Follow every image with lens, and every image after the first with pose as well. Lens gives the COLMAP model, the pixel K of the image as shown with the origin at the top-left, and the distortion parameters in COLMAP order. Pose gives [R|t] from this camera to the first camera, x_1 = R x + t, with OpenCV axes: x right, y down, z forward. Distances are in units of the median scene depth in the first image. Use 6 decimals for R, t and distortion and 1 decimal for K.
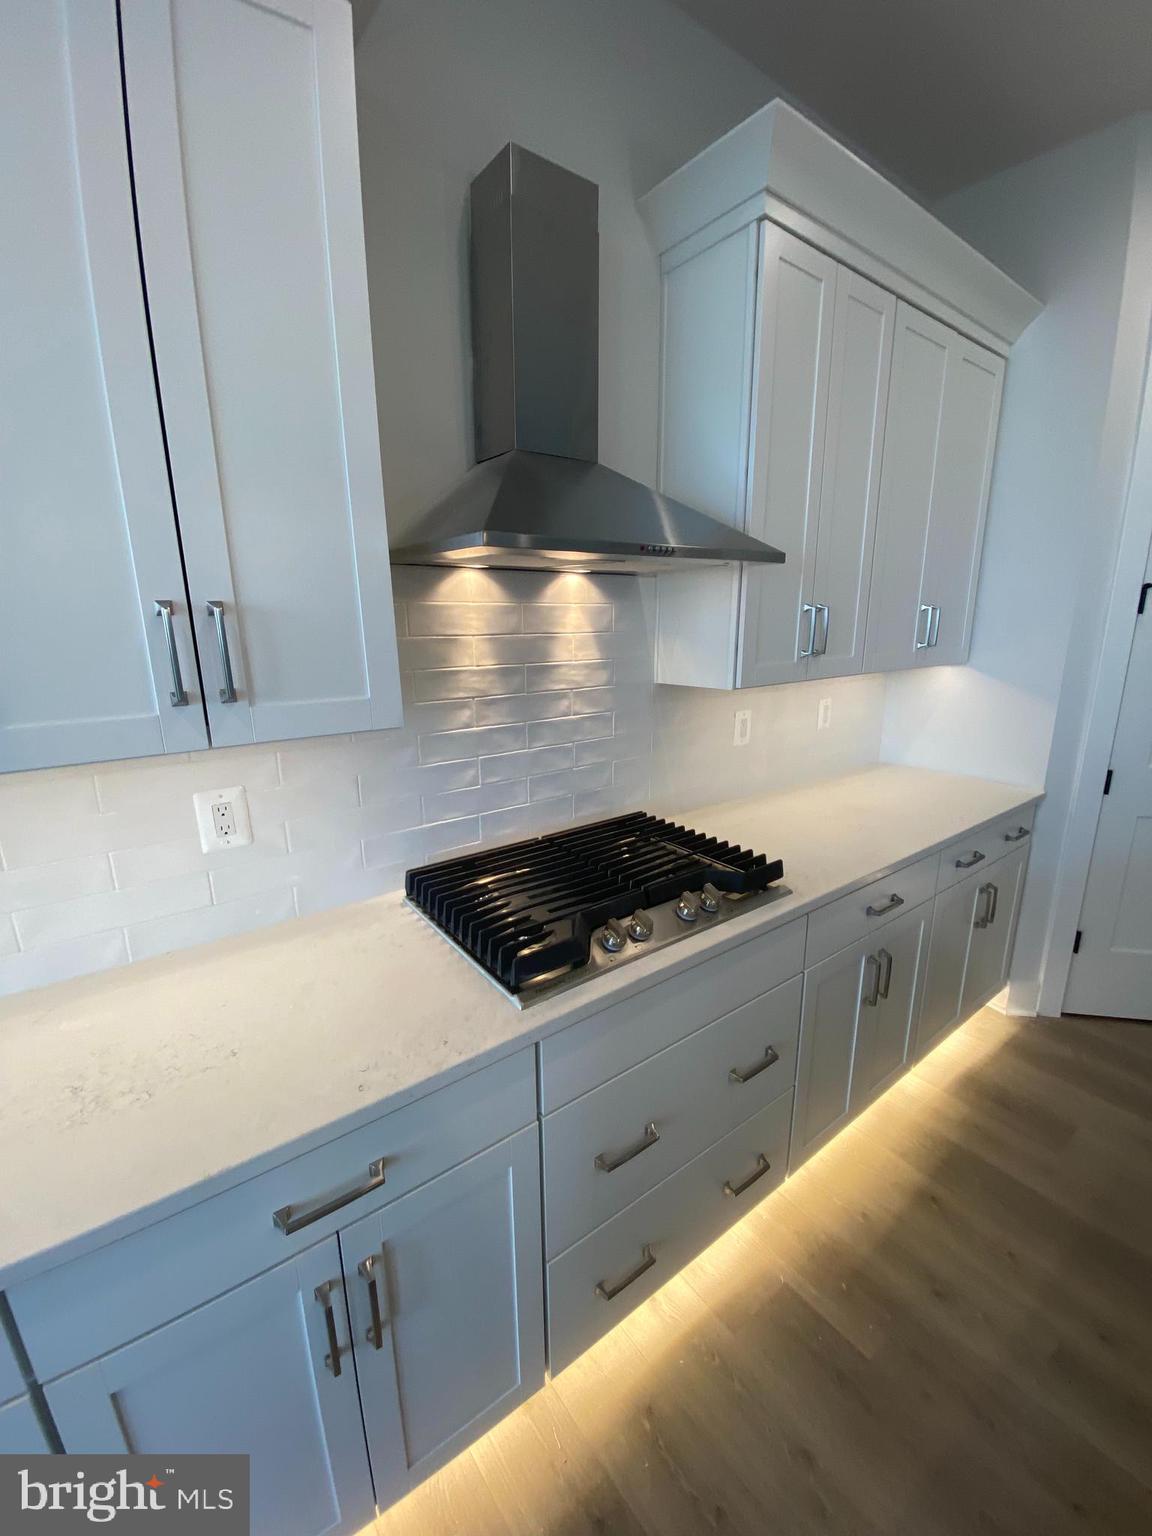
lens RADIAL K [[626.3, 0, 562.9], [0, 626.3, 771.4], [0, 0, 1]] dist [0.015493, -0.017462]
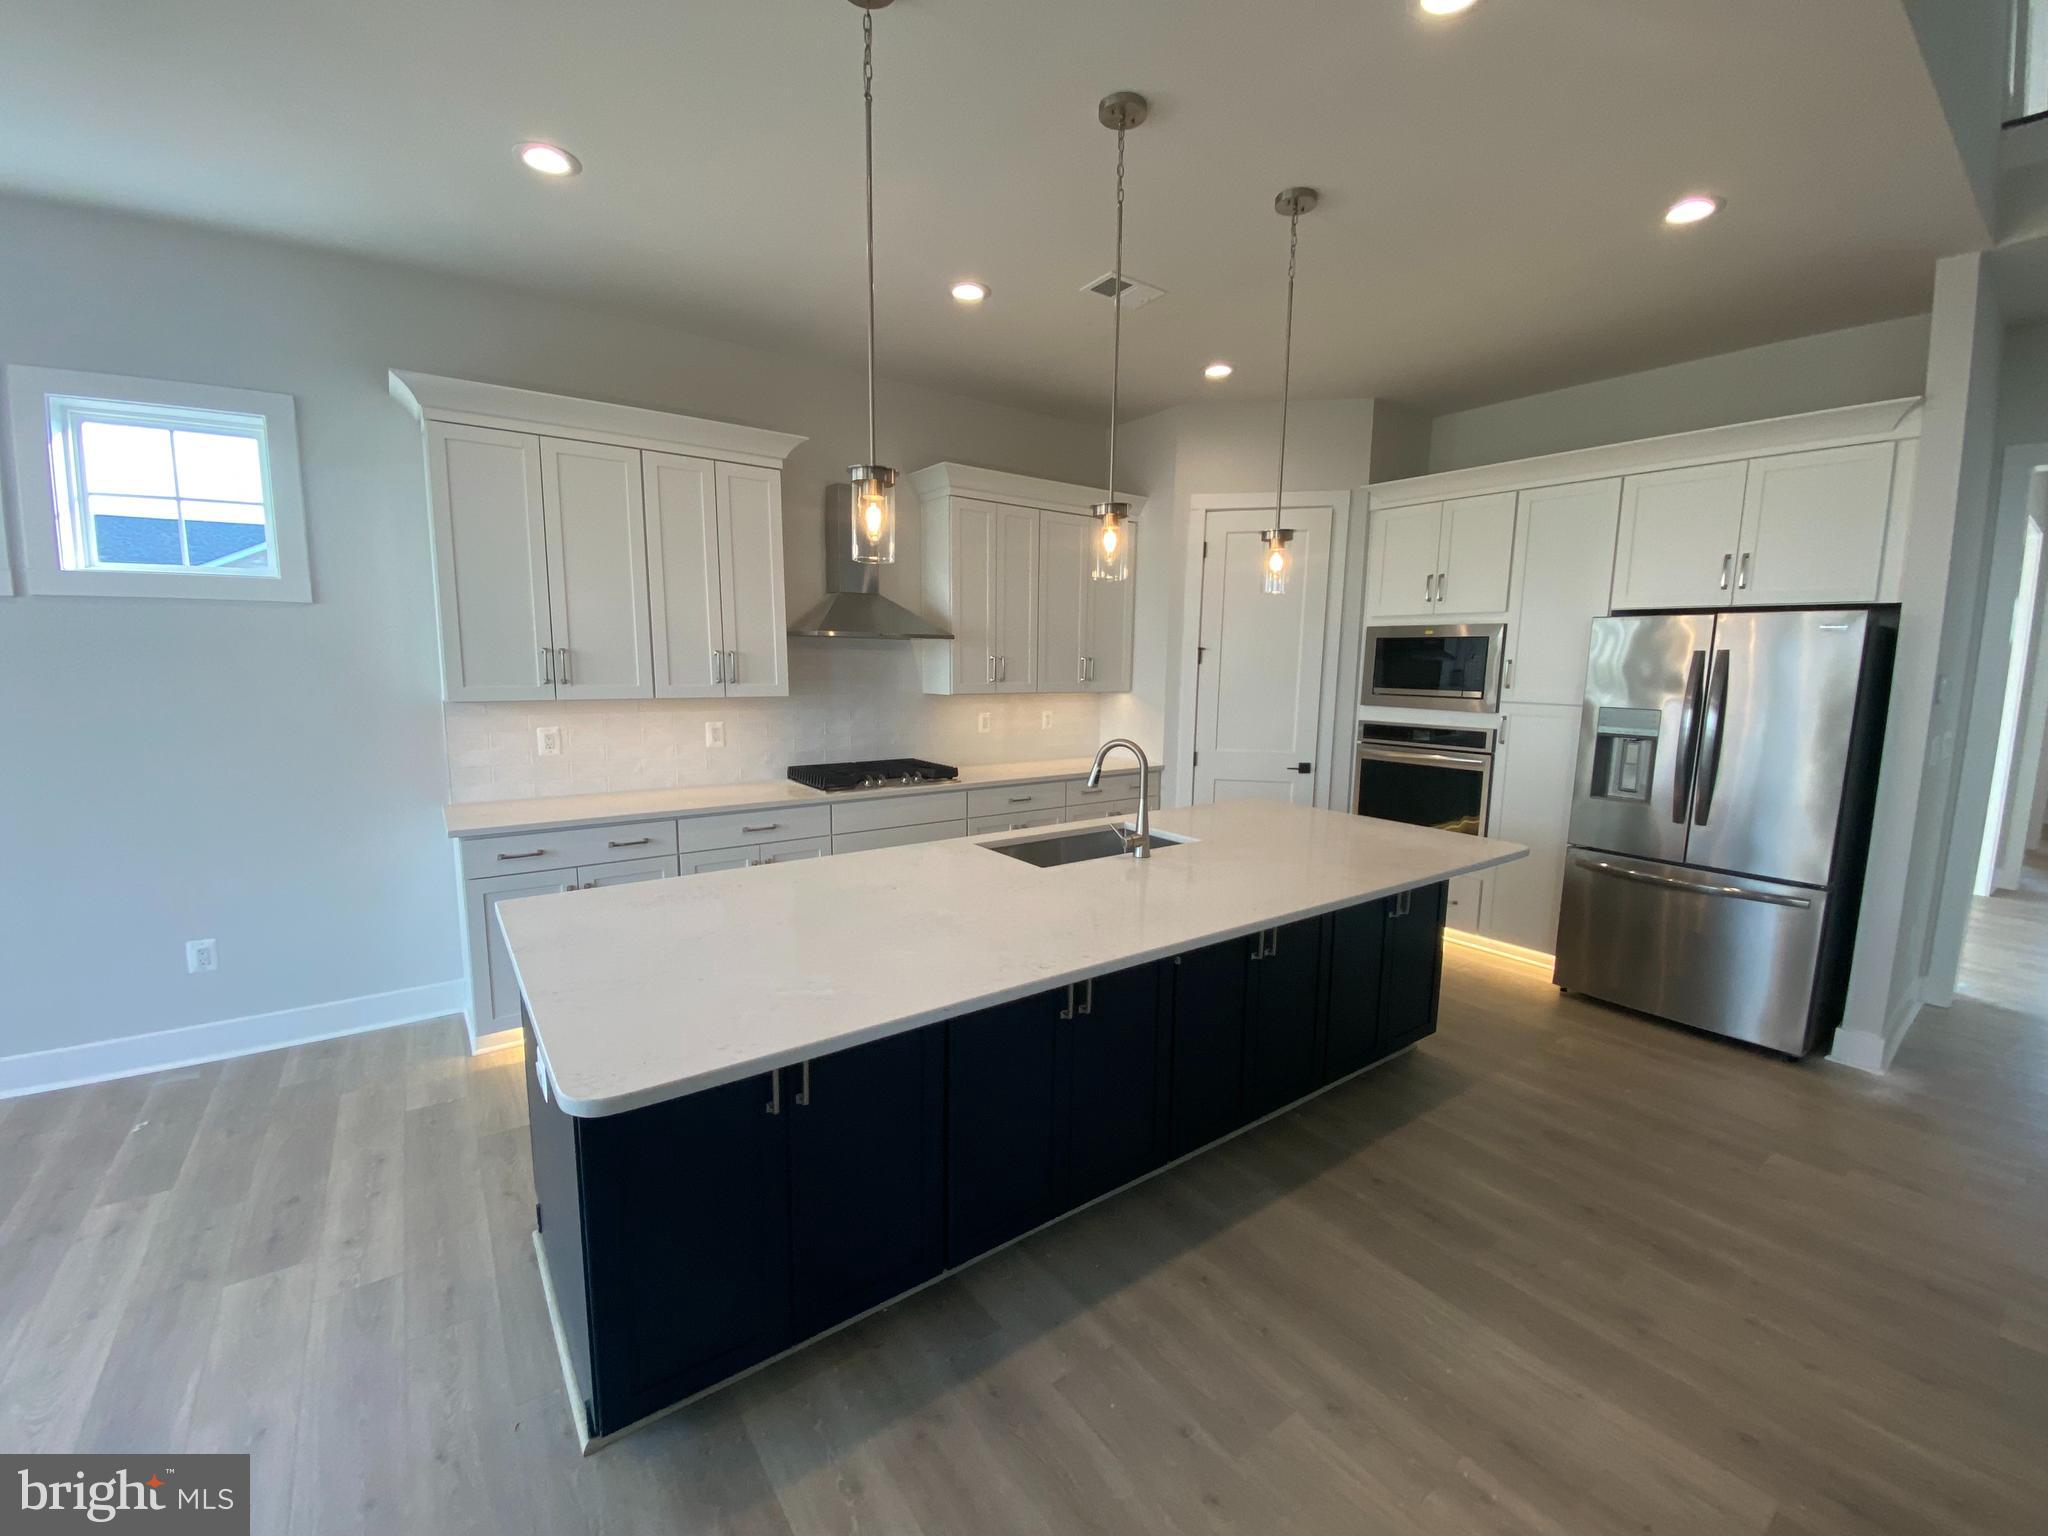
lens RADIAL K [[835.0, 0, 1022.7], [0, 835.0, 779.1], [0, 0, 1]] dist [0.015493, -0.017462]
pose [[0.999710, 0.024048, 0.001498, 0.516233], [-0.023786, 0.994921, -0.097808, 0.414960], [-0.003842, 0.097744, 0.995204, -1.738493]]
